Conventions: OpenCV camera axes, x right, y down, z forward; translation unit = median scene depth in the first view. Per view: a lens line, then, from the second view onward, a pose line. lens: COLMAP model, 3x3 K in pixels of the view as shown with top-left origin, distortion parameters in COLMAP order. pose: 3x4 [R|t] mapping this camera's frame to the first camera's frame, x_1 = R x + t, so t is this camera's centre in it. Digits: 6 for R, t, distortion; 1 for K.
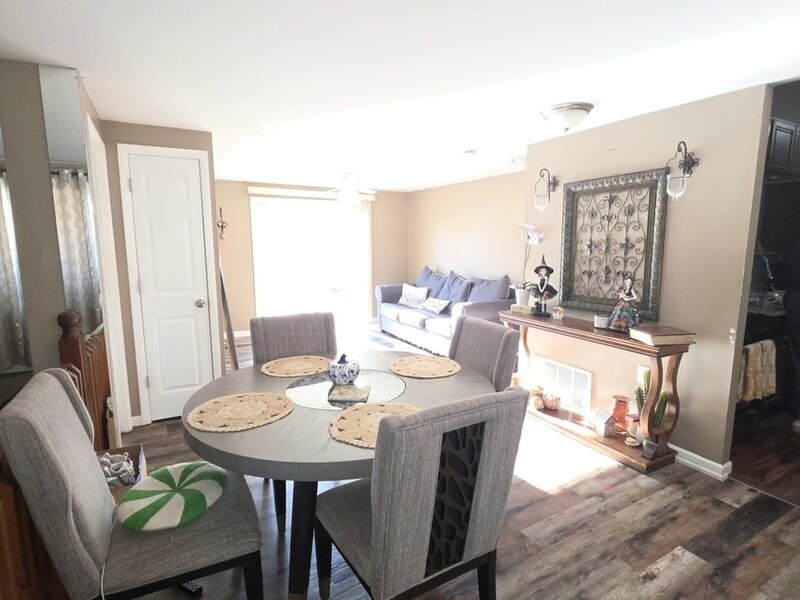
lens RADIAL K [[416.8, 0, 400.0], [0, 416.8, 300.0], [0, 0, 1]] dist [0.003852, -0.000449]
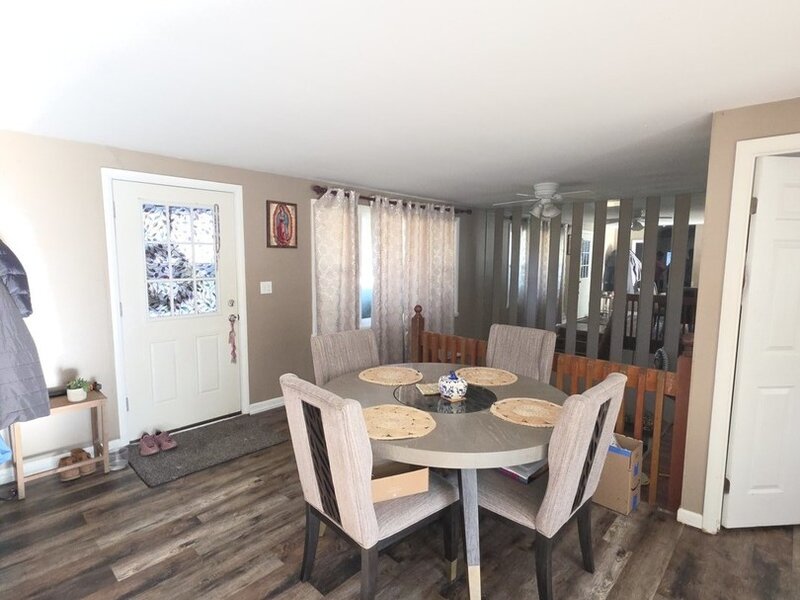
lens RADIAL K [[416.8, 0, 400.0], [0, 416.8, 300.0], [0, 0, 1]] dist [0.003852, -0.000449]
pose [[-0.955234, 0.018793, -0.295253, 0.326318], [-0.055558, 0.968831, 0.241413, -0.315551], [0.290587, 0.247010, -0.924416, 1.954542]]
